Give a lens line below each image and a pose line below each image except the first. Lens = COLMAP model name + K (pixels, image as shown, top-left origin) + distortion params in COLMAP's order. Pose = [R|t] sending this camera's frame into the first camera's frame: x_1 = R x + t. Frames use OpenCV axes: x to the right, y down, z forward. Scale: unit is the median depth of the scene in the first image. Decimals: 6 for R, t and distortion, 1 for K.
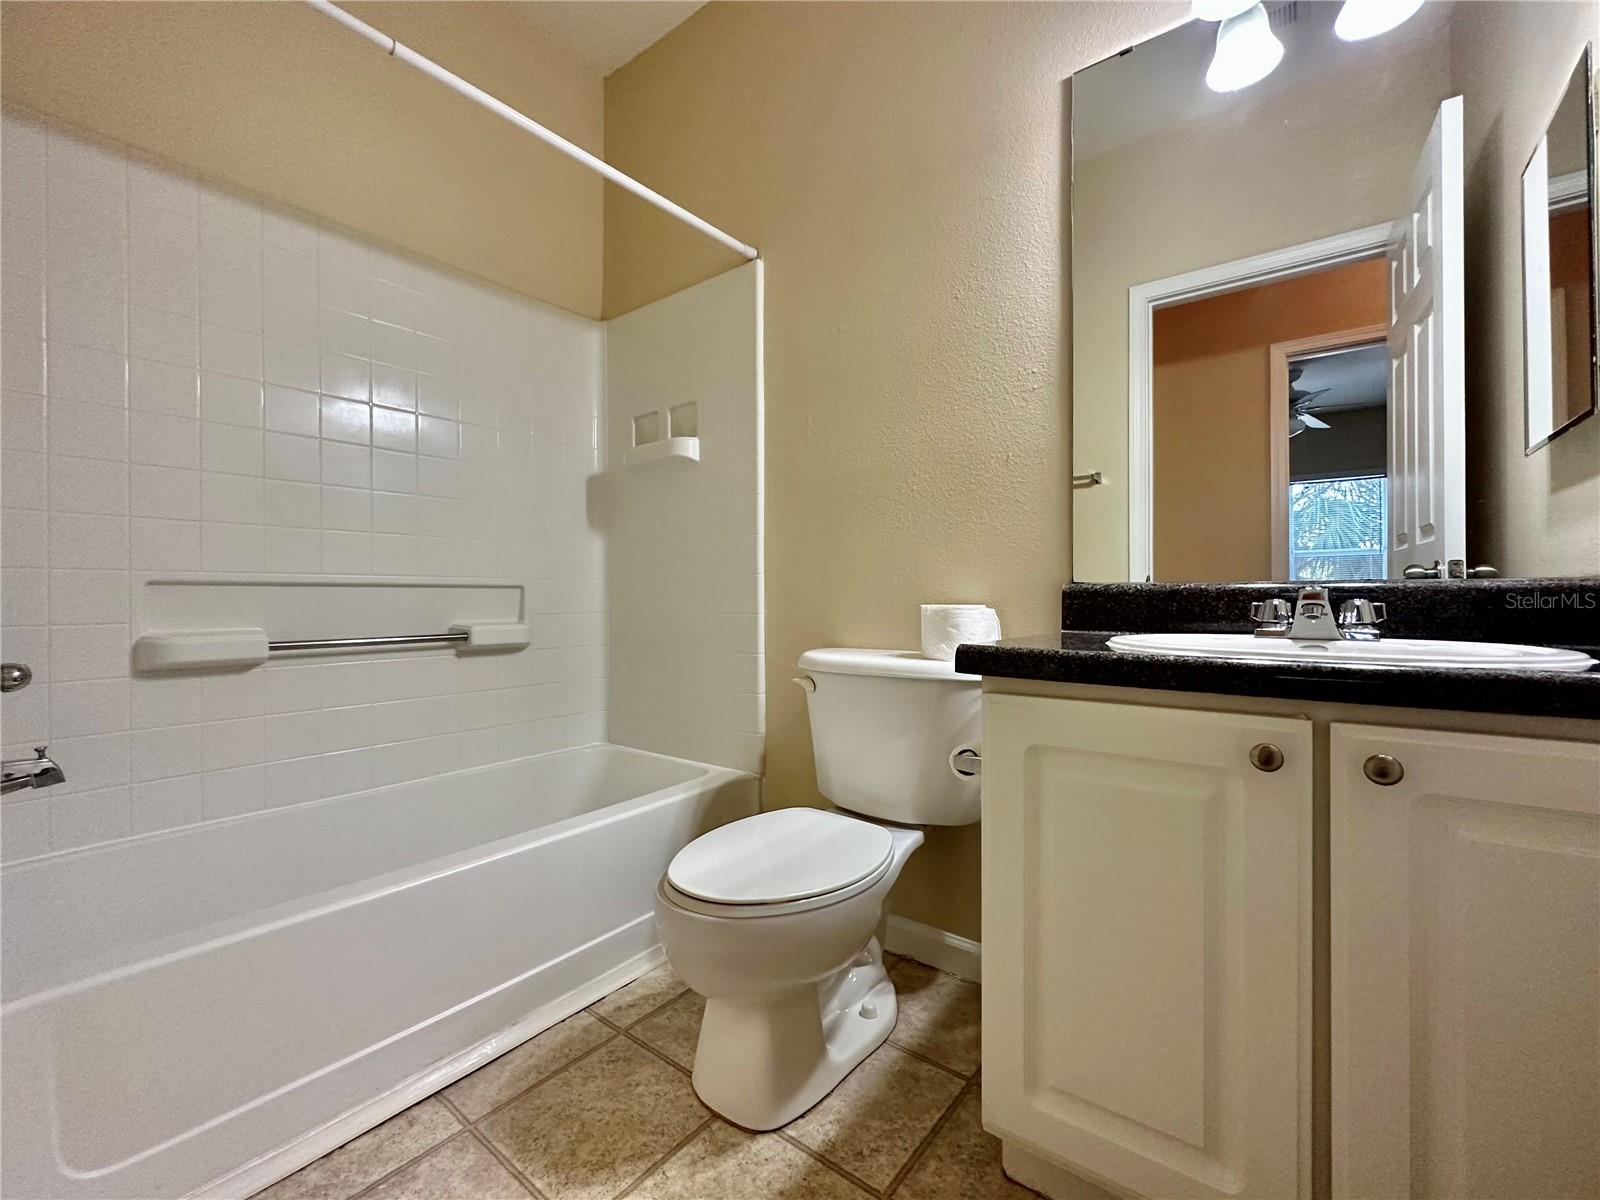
lens RADIAL K [[680.7, 0, 801.5], [0, 680.7, 596.0], [0, 0, 1]] dist [-0.002574, -0.000138]
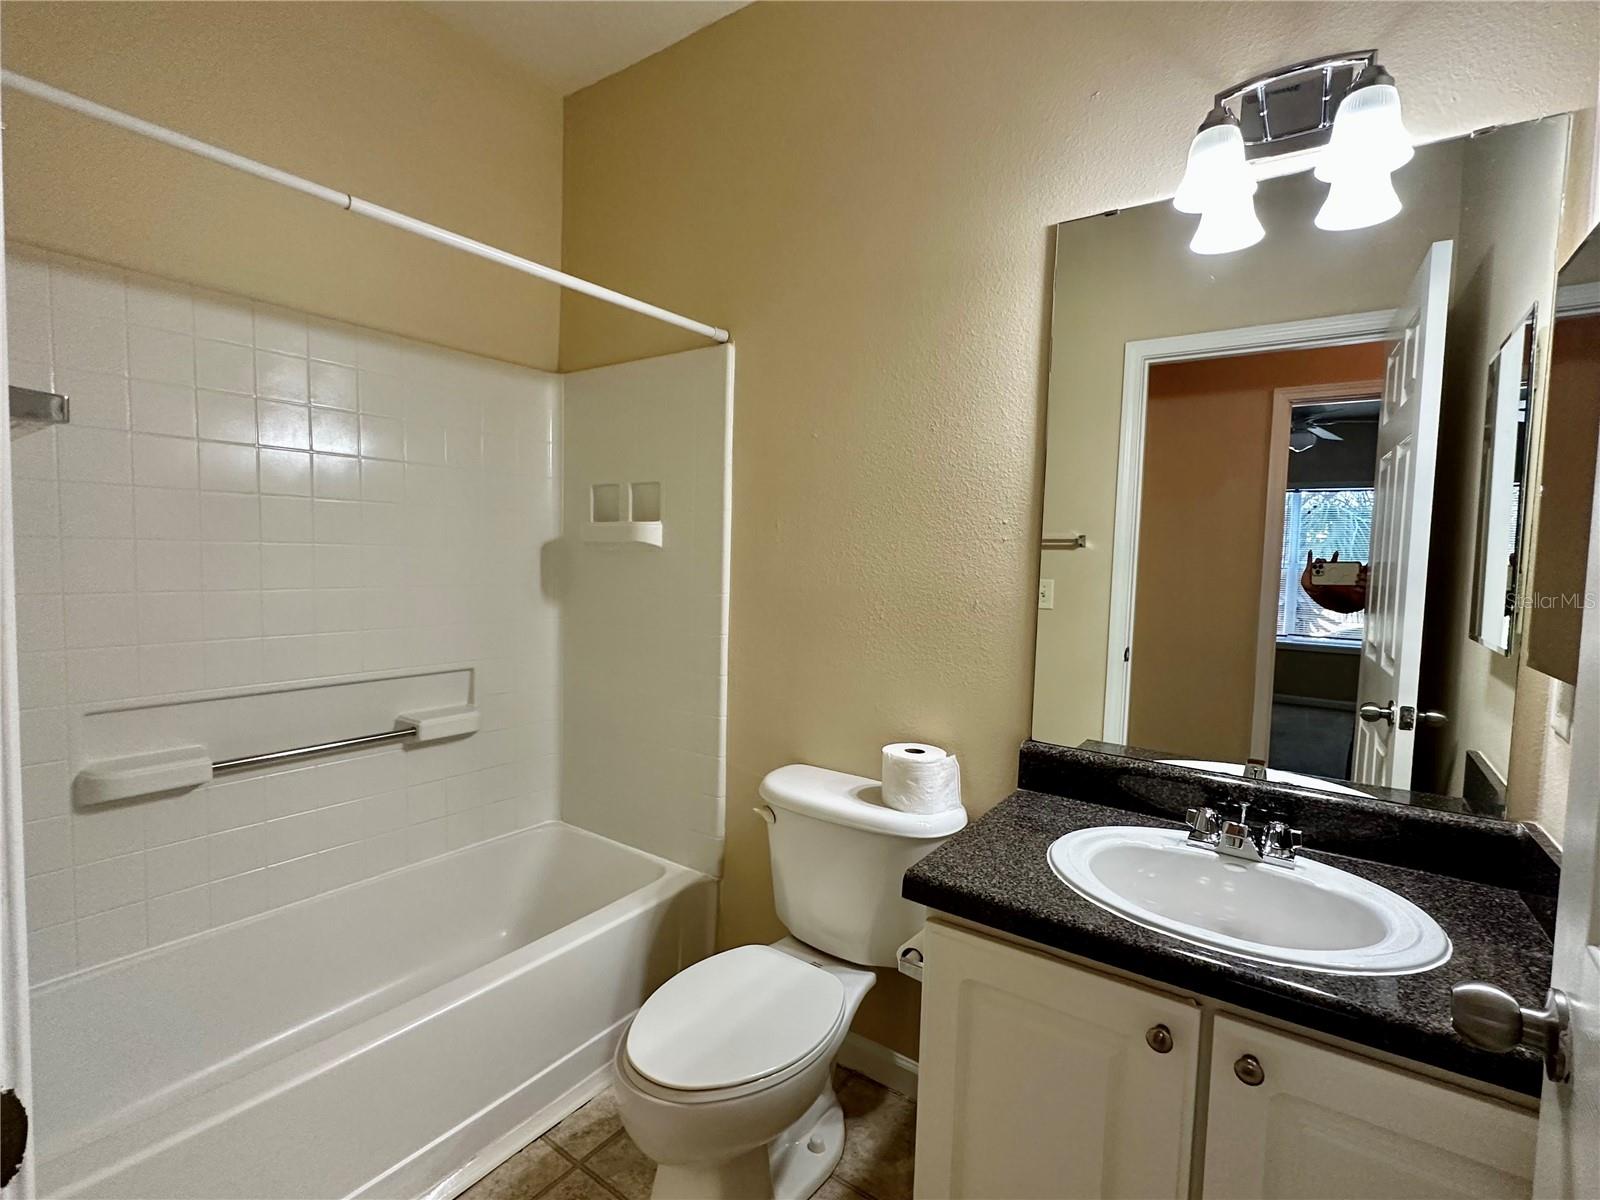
lens RADIAL K [[761.9, 0, 800.8], [0, 761.9, 601.8], [0, 0, 1]] dist [-0.002484, 0.000104]
pose [[0.998810, 0.028148, 0.039824, 0.003734], [-0.030727, 0.997365, 0.065714, -0.257134], [-0.037869, -0.066860, 0.997044, -0.094701]]
